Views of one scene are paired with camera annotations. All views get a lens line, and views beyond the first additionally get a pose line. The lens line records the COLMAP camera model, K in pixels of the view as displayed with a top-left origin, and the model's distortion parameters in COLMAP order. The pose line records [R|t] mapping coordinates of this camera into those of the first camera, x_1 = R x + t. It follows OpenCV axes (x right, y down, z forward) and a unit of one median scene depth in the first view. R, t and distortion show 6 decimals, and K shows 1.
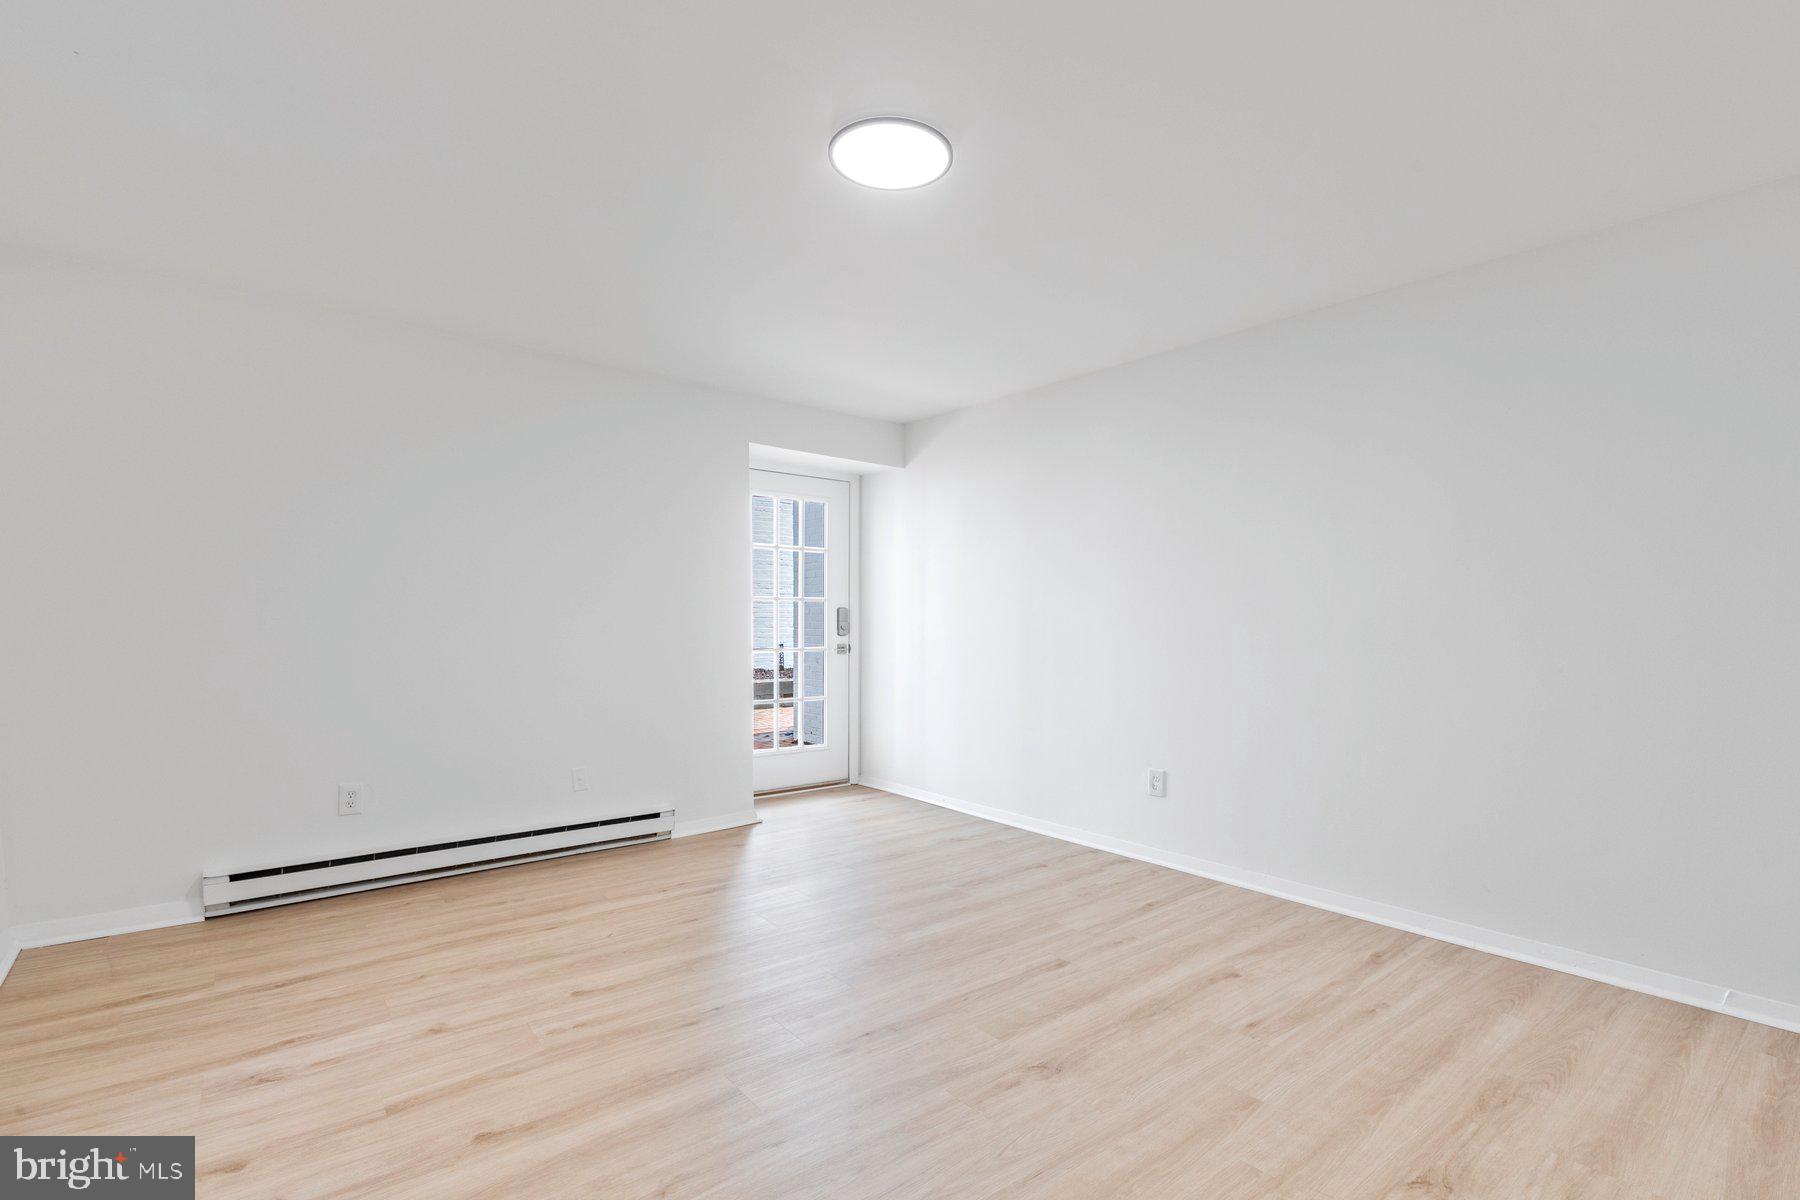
lens RADIAL K [[844.8, 0, 903.1], [0, 844.8, 661.4], [0, 0, 1]] dist [-0.001034, -0.000178]
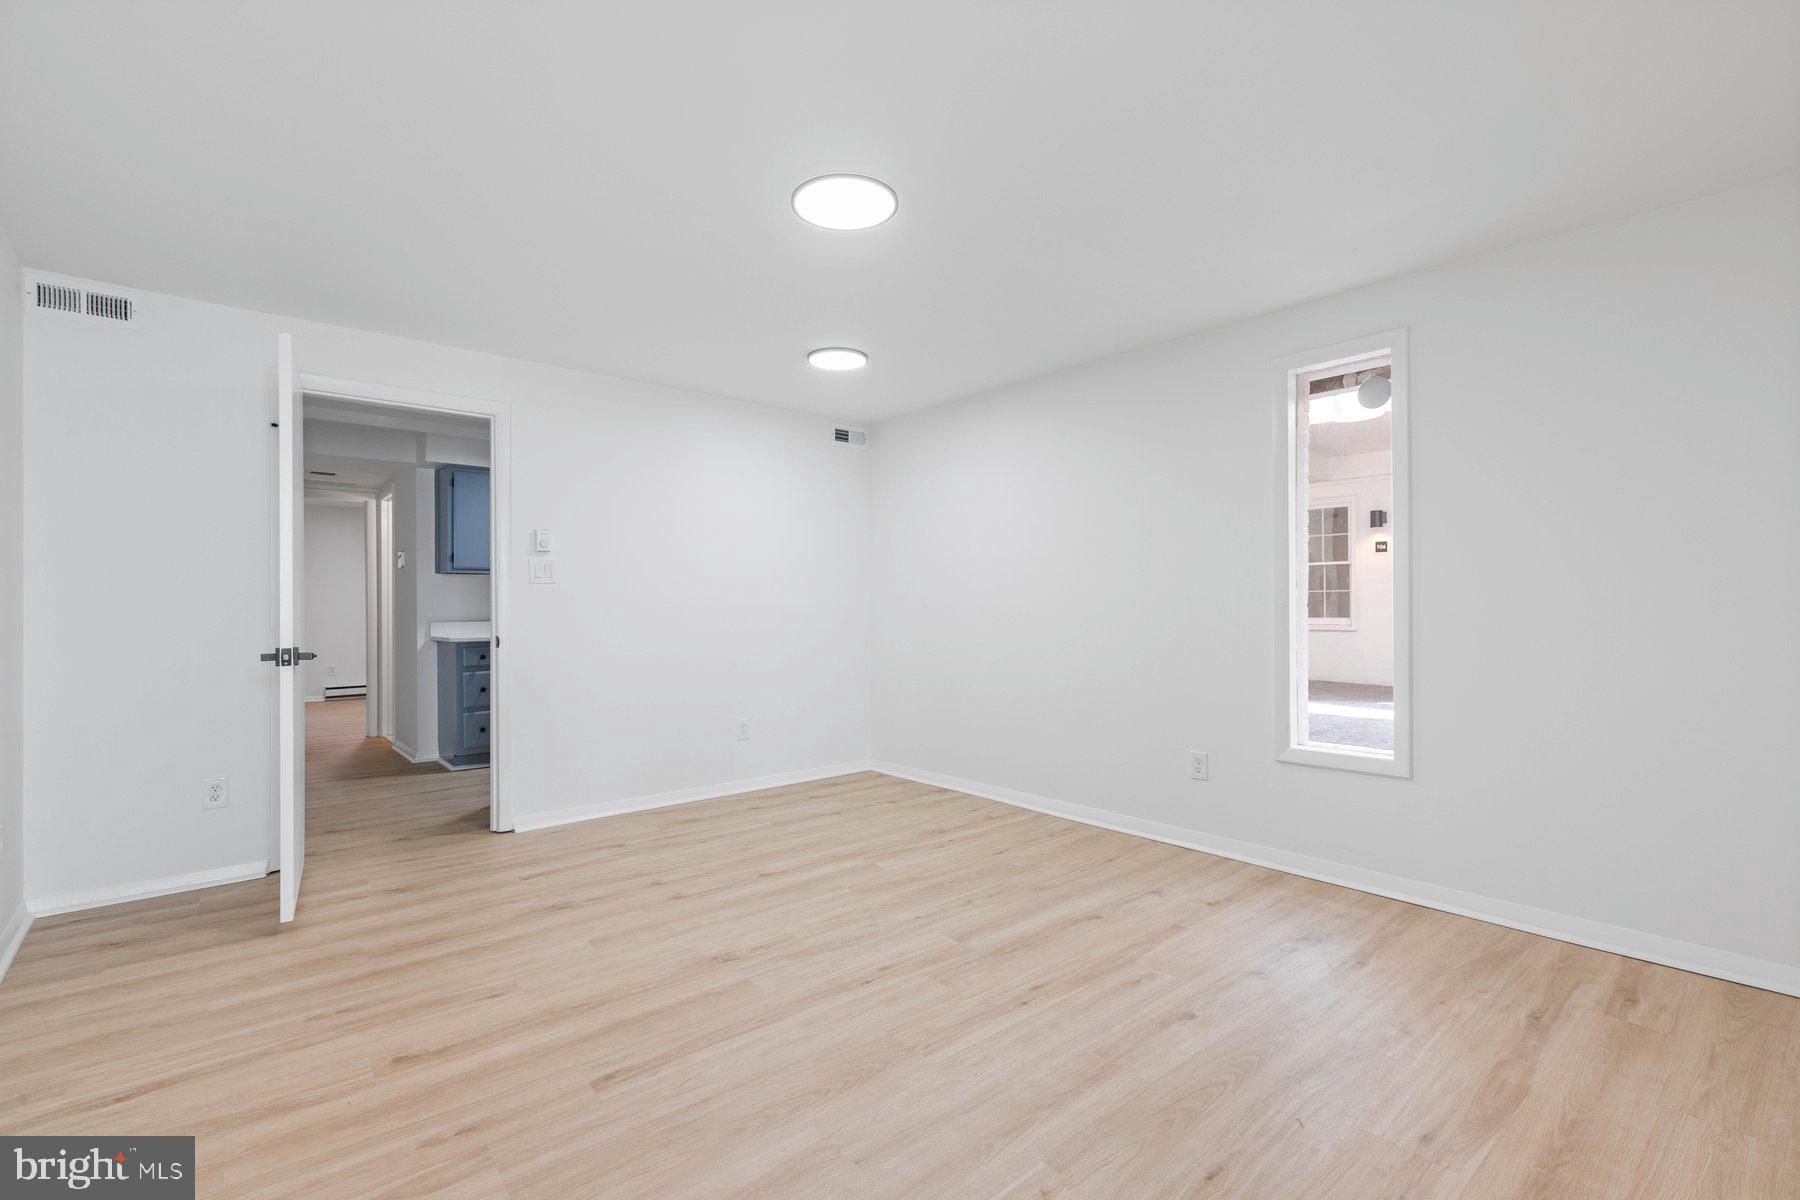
lens RADIAL K [[773.1, 0, 900.0], [0, 773.1, 600.0], [0, 0, 1]] dist [-0.001592, -0.000377]
pose [[-0.999679, -0.000293, -0.025348, -0.050617], [-0.001453, 0.998952, 0.045741, -0.085459], [0.025308, 0.045763, -0.998632, 1.705797]]
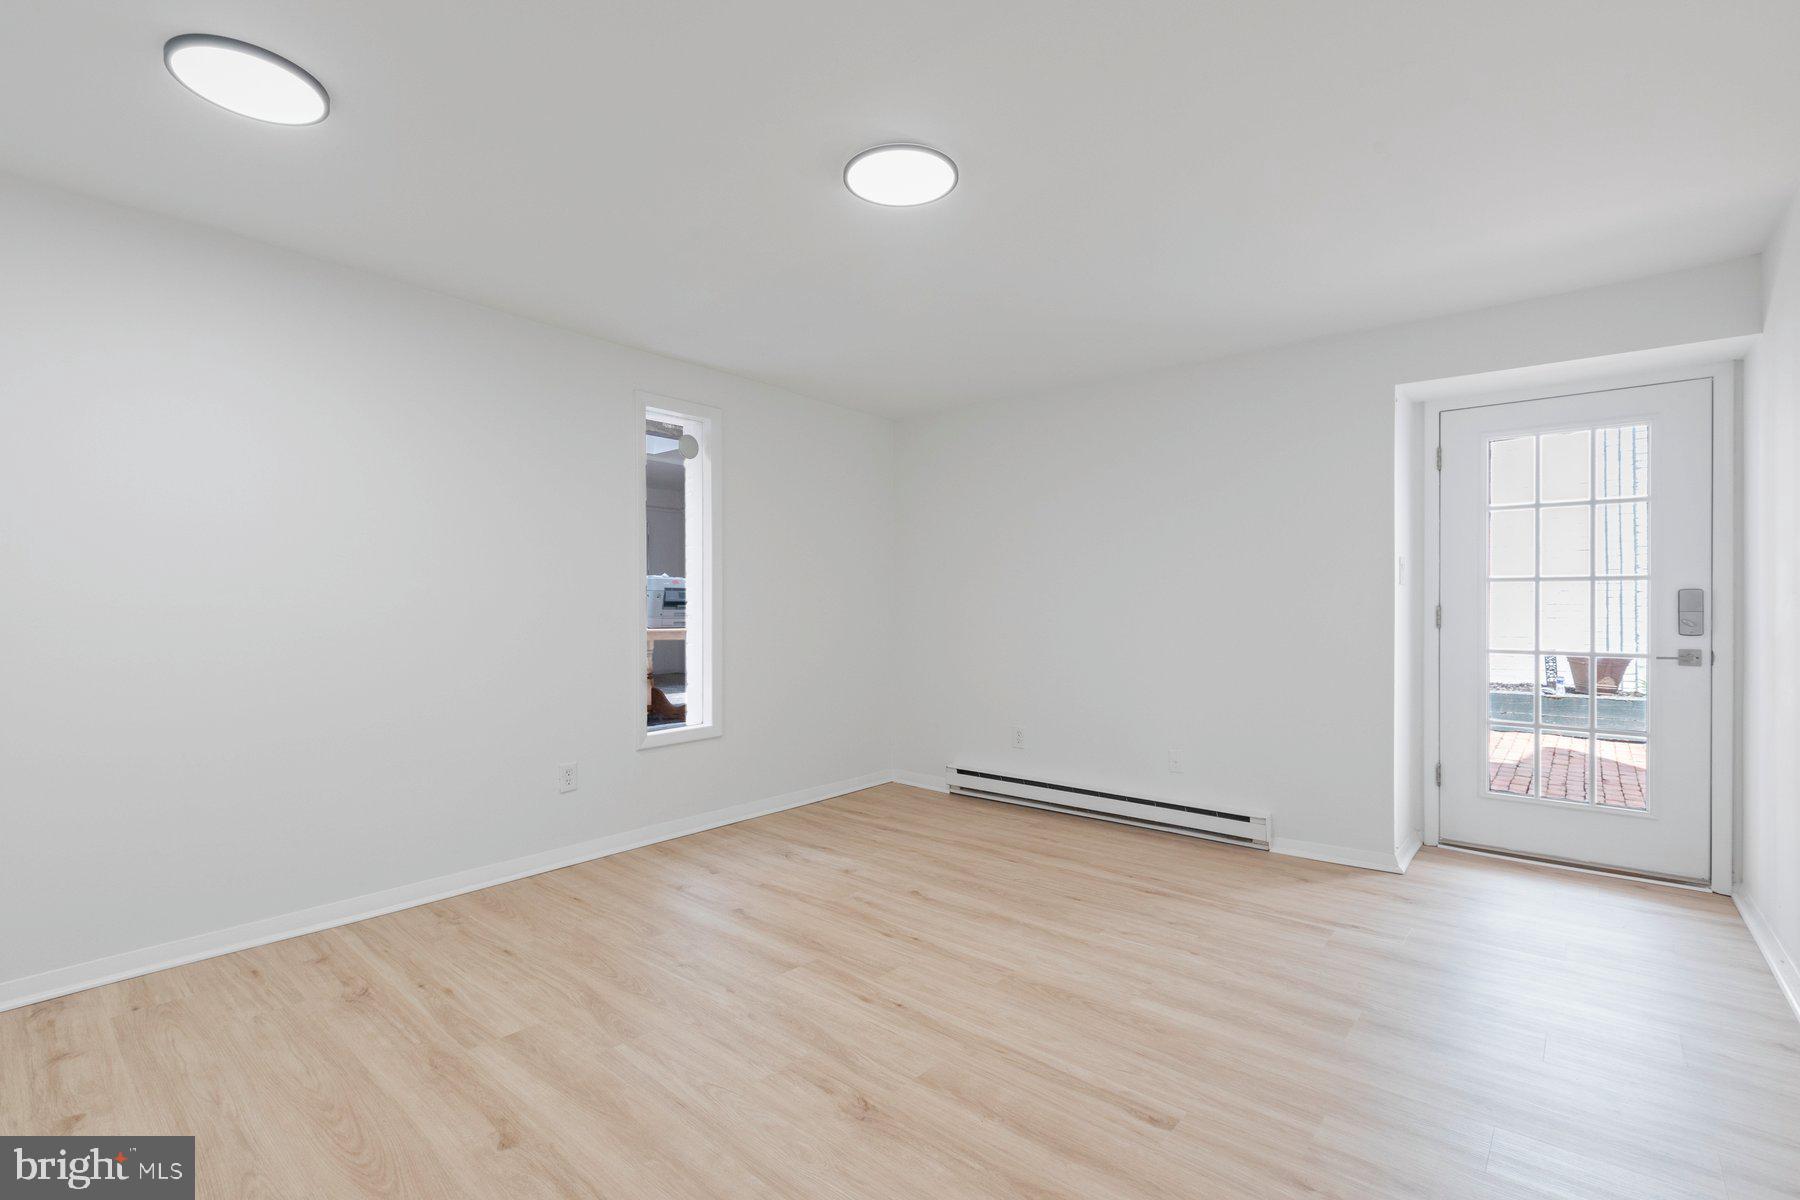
lens RADIAL K [[814.3, 0, 873.0], [0, 814.3, 614.2], [0, 0, 1]] dist [-0.001887, -0.000540]
pose [[0.157294, 0.004173, -0.987543, 0.814468], [-0.048246, 0.998829, -0.003464, -0.031756], [0.986373, 0.048190, 0.157311, 0.677738]]
